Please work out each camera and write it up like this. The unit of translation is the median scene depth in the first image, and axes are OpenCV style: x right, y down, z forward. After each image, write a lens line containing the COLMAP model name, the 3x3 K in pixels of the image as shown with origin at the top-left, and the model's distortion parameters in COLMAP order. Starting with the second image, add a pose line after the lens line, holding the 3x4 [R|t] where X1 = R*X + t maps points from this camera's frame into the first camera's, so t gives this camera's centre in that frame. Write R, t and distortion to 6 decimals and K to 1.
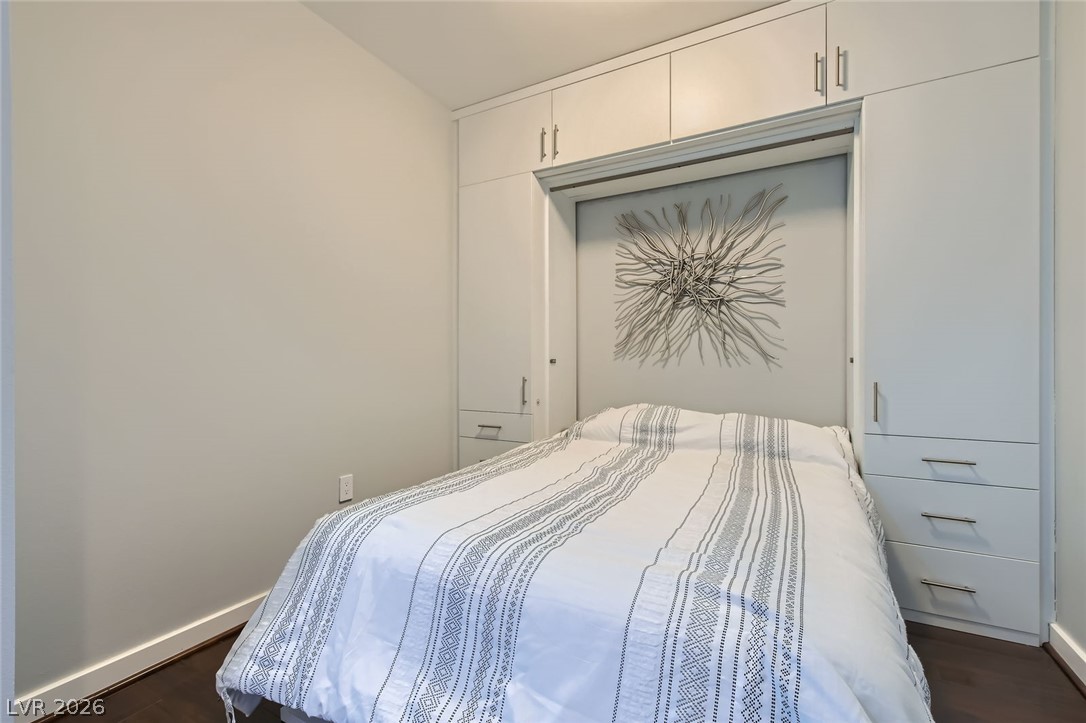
lens RADIAL K [[473.8, 0, 547.0], [0, 473.8, 363.7], [0, 0, 1]] dist [0.000990, -0.000682]
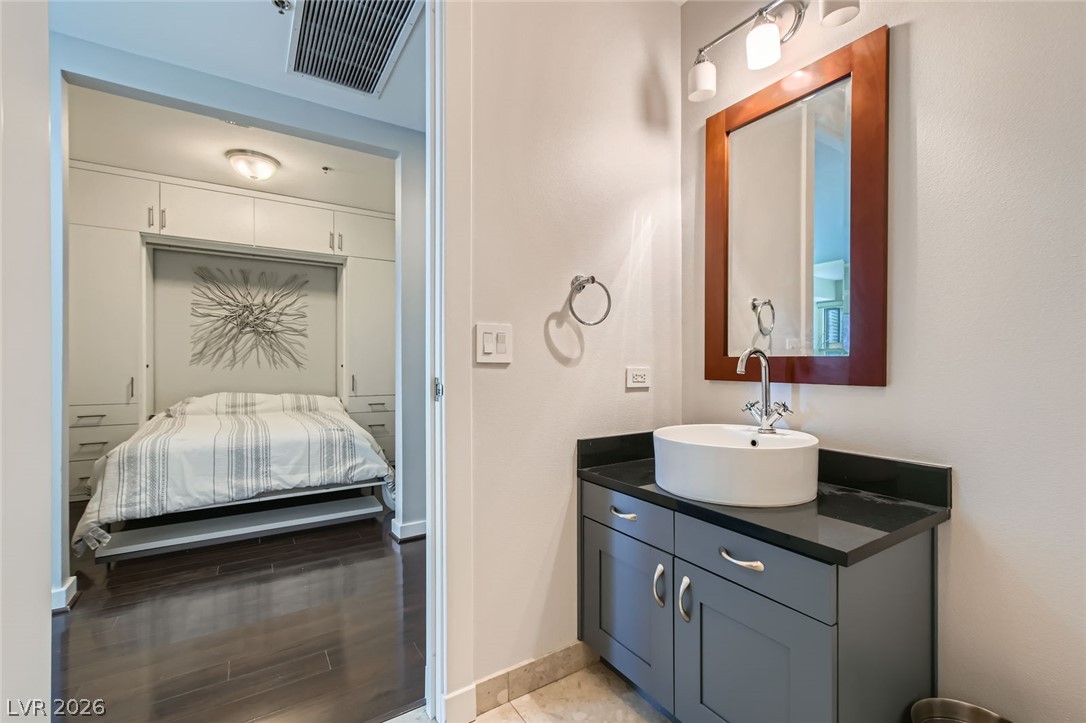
lens RADIAL K [[473.8, 0, 547.0], [0, 473.8, 363.7], [0, 0, 1]] dist [0.000990, -0.000682]
pose [[0.484015, 0.004920, 0.875046, -0.708884], [0.000386, 0.999983, -0.005836, -0.003714], [-0.875060, 0.003163, 0.484005, -0.782747]]
